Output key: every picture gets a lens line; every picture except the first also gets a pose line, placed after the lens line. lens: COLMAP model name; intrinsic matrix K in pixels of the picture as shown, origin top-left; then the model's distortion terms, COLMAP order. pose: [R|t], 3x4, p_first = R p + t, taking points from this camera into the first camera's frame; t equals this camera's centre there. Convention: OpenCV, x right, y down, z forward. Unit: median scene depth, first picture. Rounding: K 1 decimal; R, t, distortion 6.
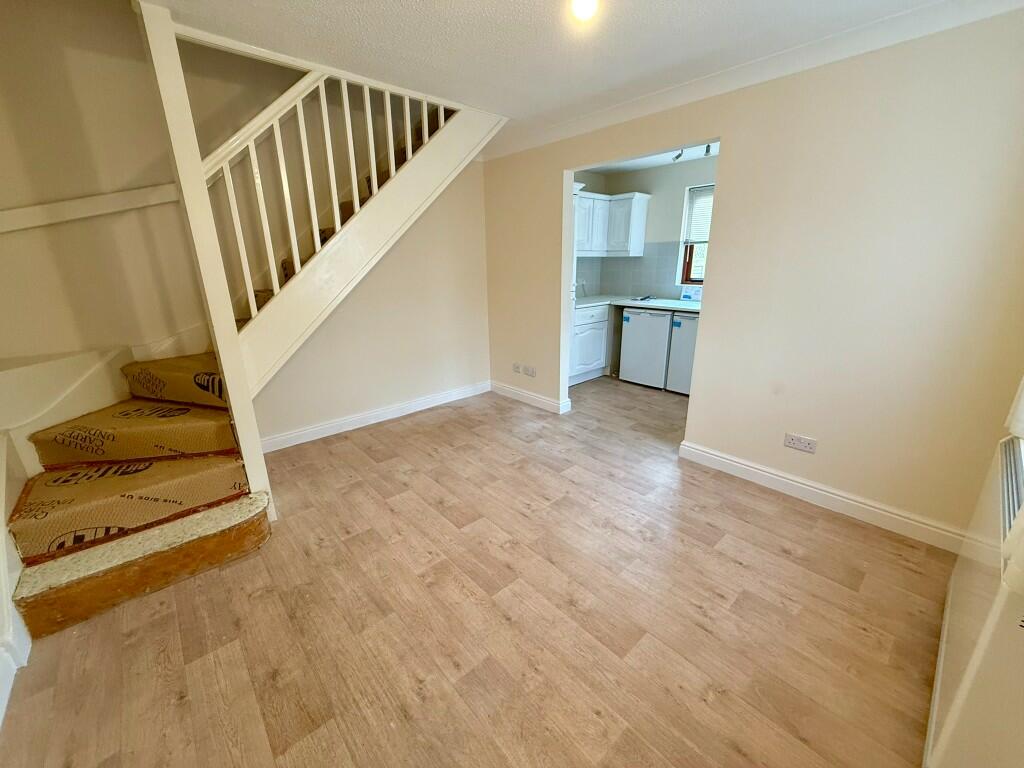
lens RADIAL K [[407.9, 0, 509.0], [0, 407.9, 380.7], [0, 0, 1]] dist [-0.001892, 0.000312]
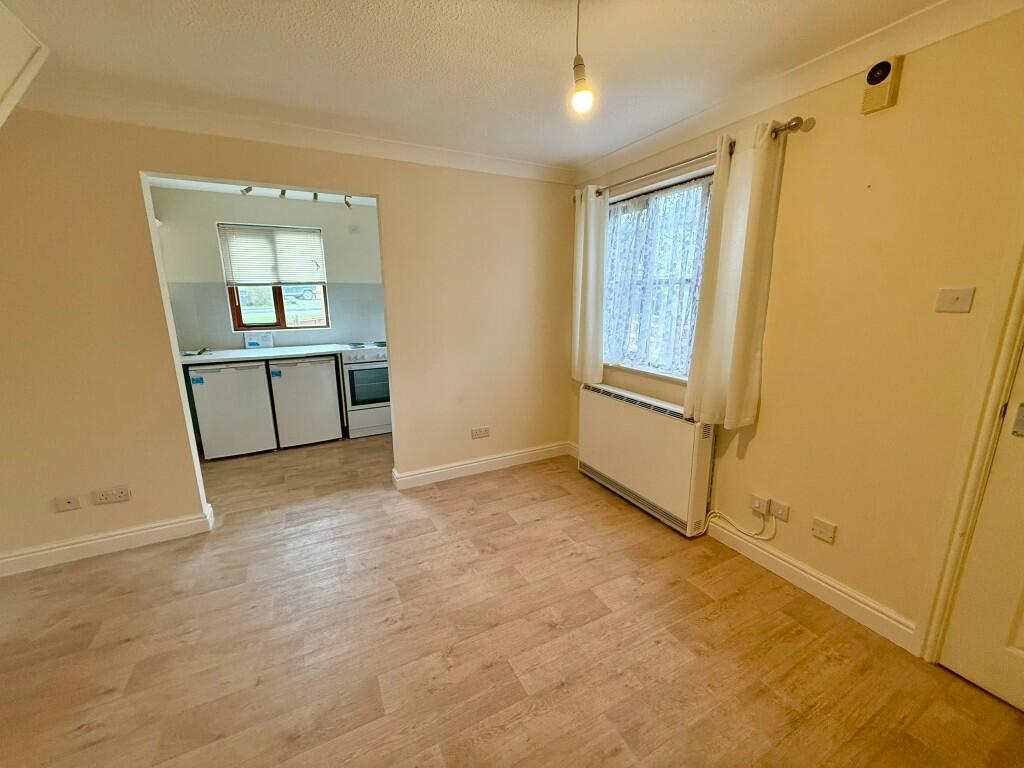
lens RADIAL K [[407.9, 0, 508.0], [0, 407.9, 380.7], [0, 0, 1]] dist [-0.001892, 0.000312]
pose [[0.256187, -0.188063, 0.948156, -0.471356], [0.280773, 0.953078, 0.113176, -0.126571], [-0.924951, 0.237223, 0.296969, 0.411207]]
